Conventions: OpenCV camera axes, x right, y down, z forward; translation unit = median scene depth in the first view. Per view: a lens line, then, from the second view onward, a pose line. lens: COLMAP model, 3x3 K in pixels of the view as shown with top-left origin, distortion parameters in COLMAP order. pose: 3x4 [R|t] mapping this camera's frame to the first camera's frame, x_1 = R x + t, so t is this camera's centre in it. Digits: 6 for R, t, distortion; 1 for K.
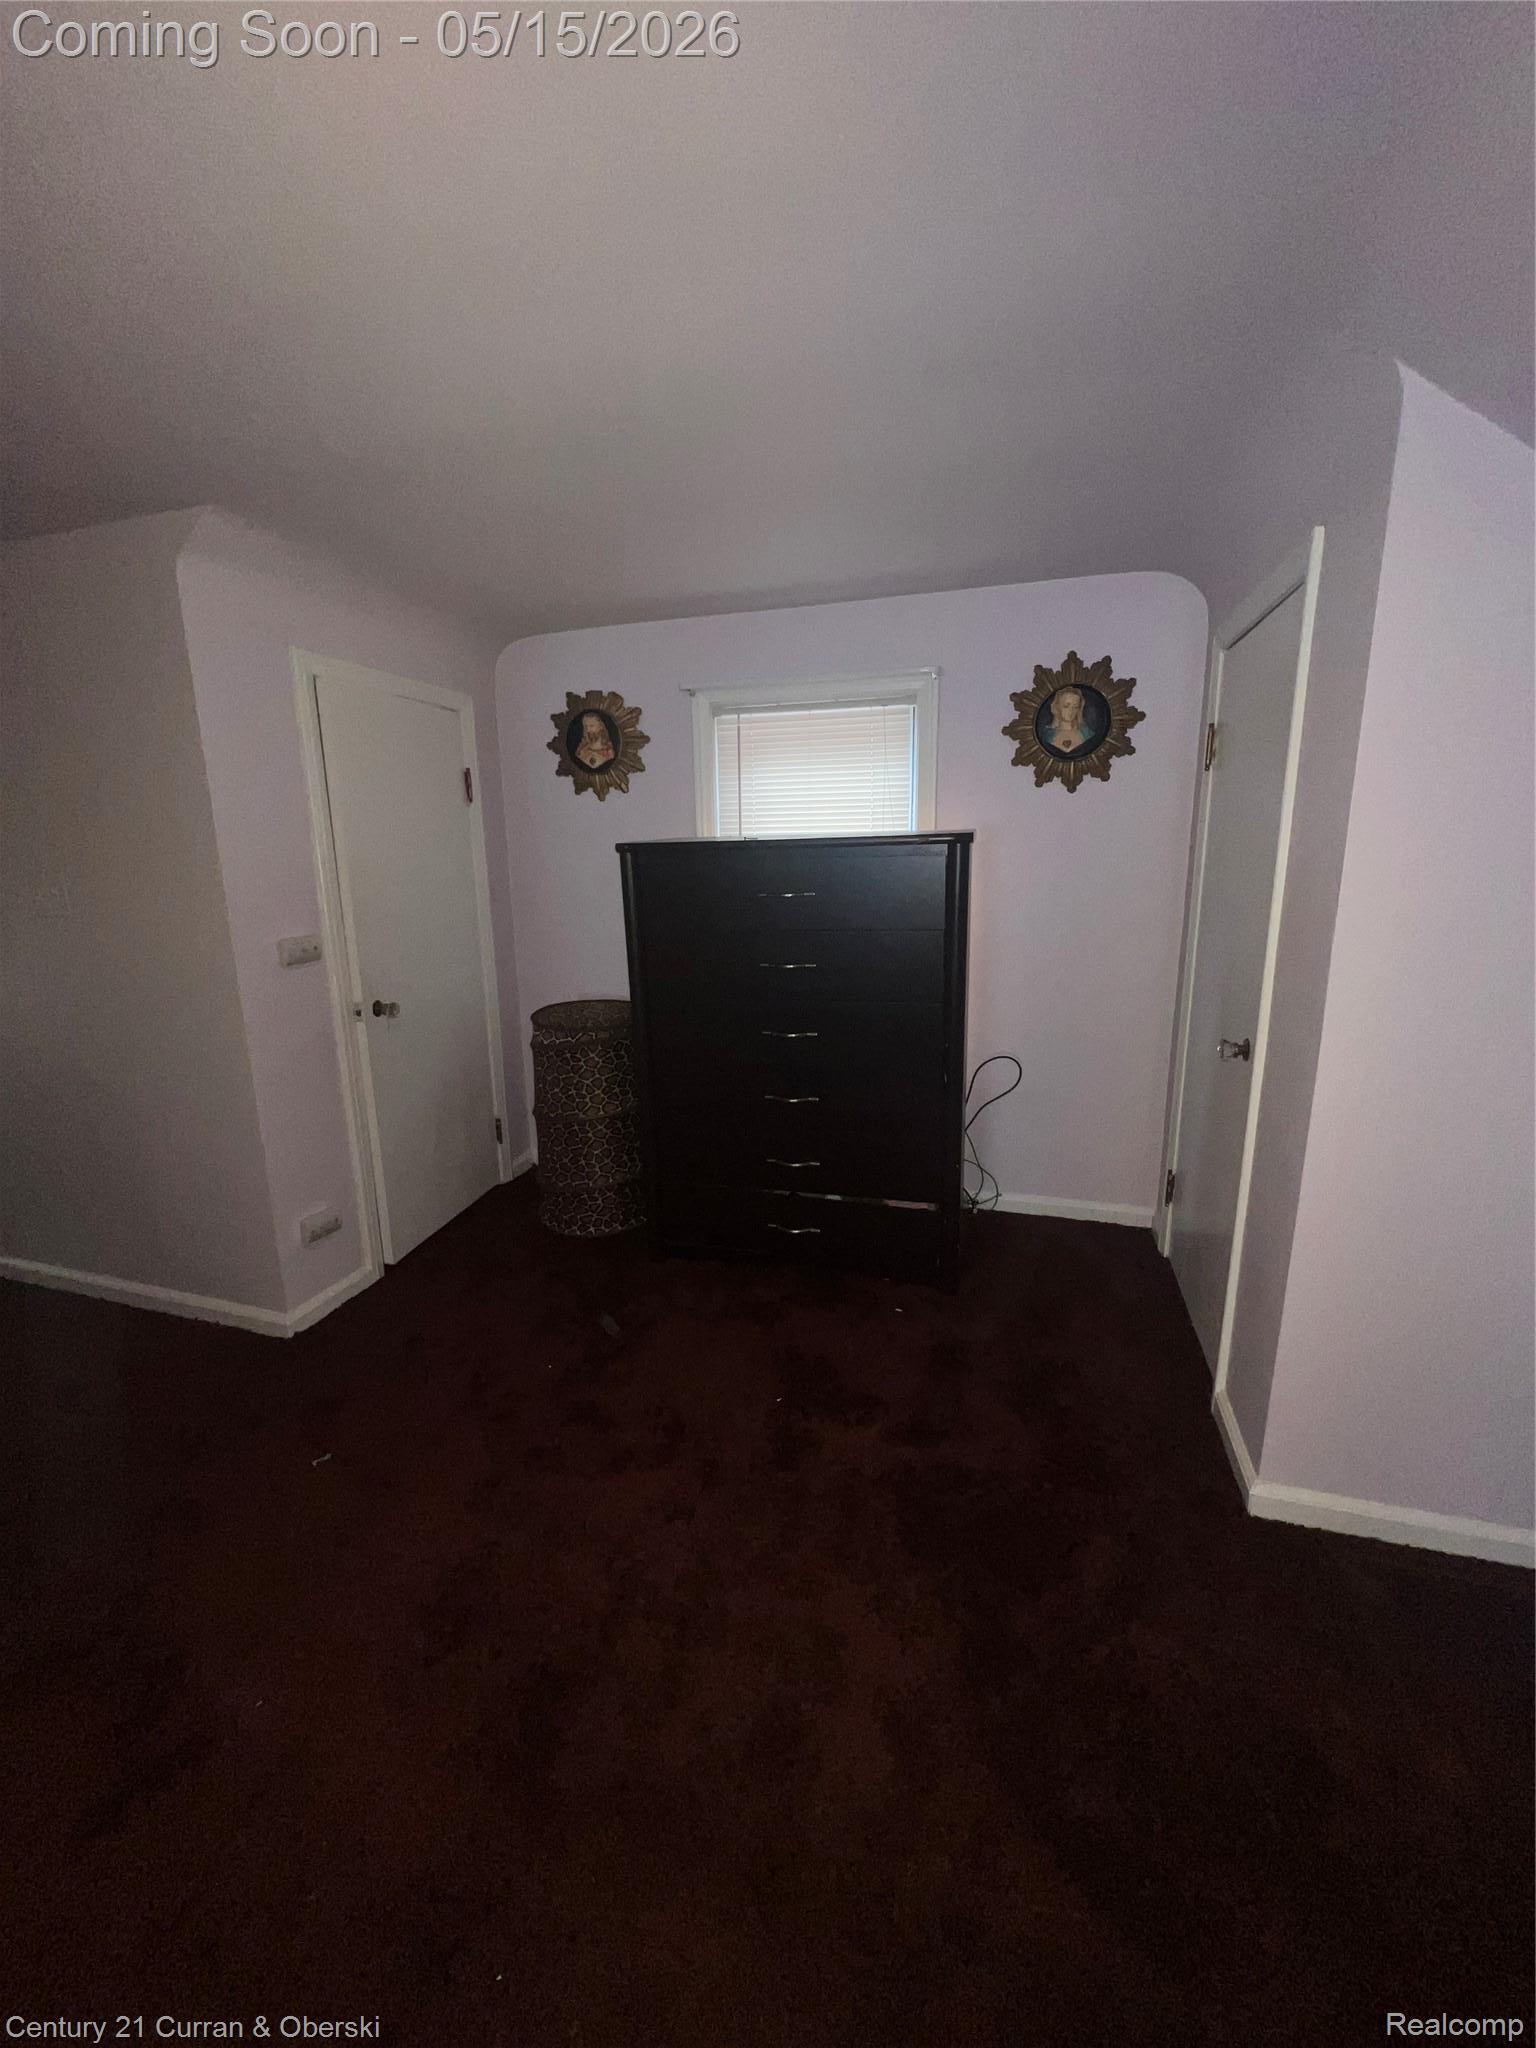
lens RADIAL K [[825.6, 0, 773.0], [0, 825.6, 1027.6], [0, 0, 1]] dist [-0.002990, -0.001632]
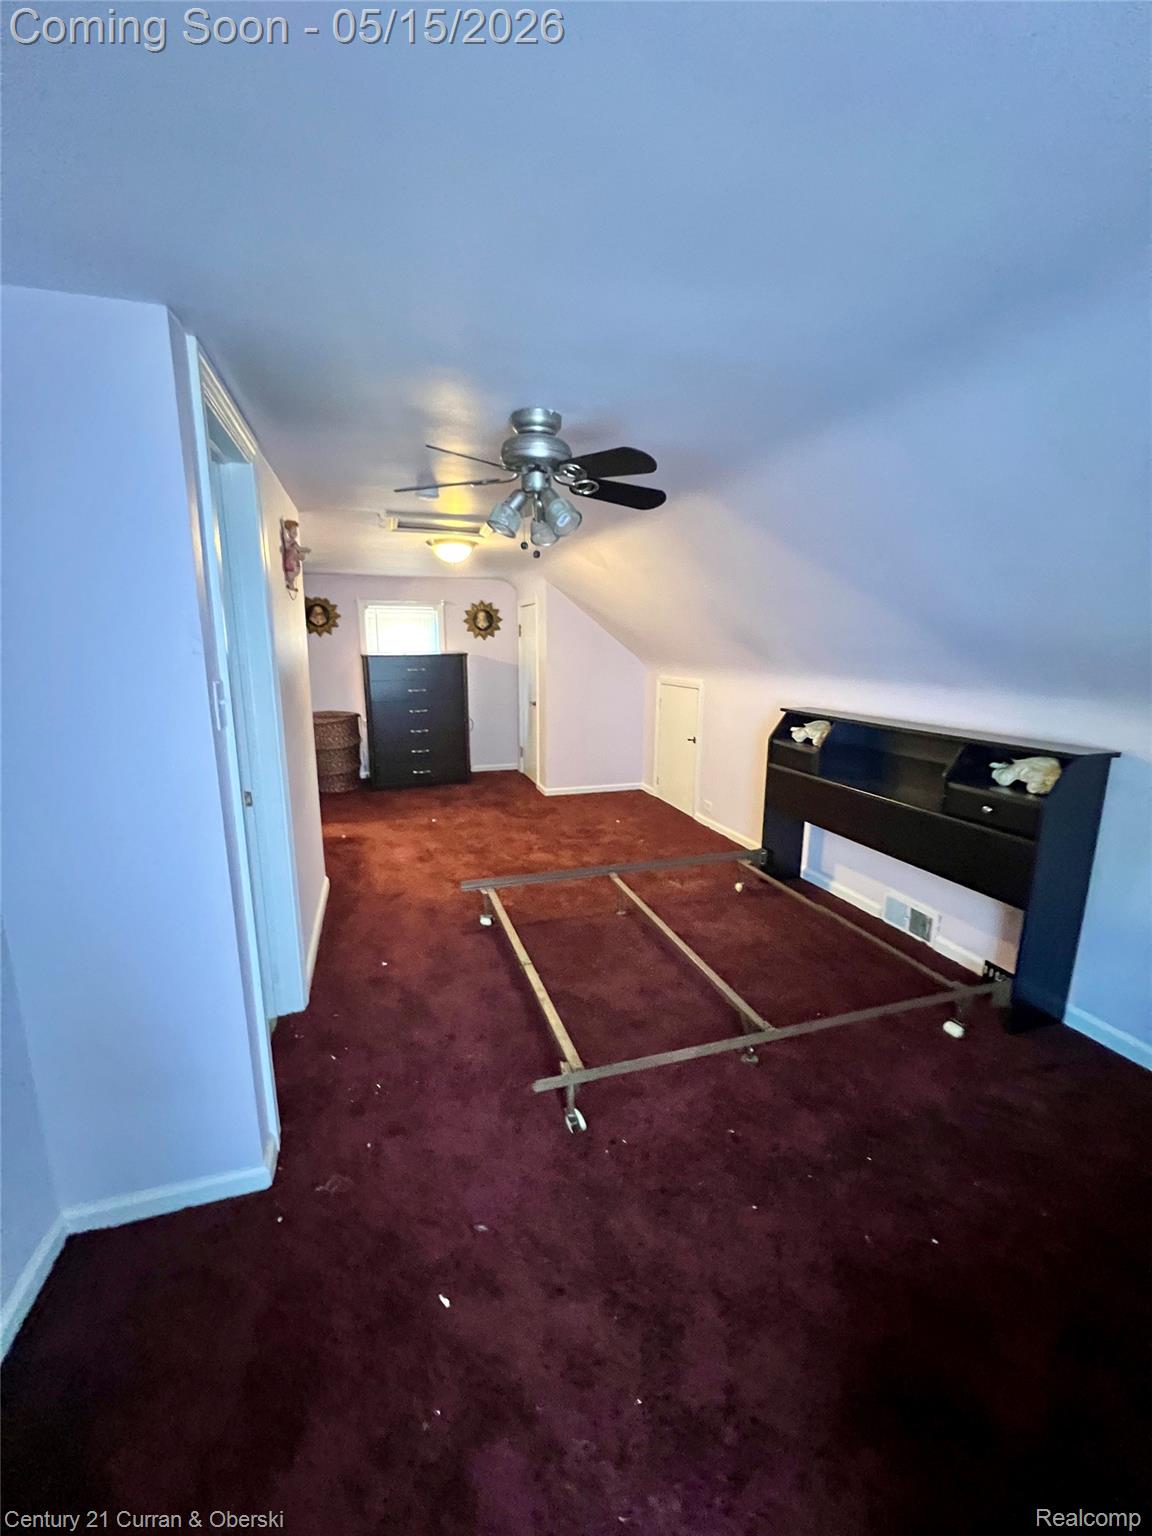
lens RADIAL K [[619.2, 0, 579.5], [0, 619.2, 767.8], [0, 0, 1]] dist [-0.002990, -0.001632]
pose [[0.835611, -0.091609, 0.541629, -0.747184], [0.097456, 0.995078, 0.017950, 0.233535], [-0.540608, 0.037786, 0.840426, -1.349258]]
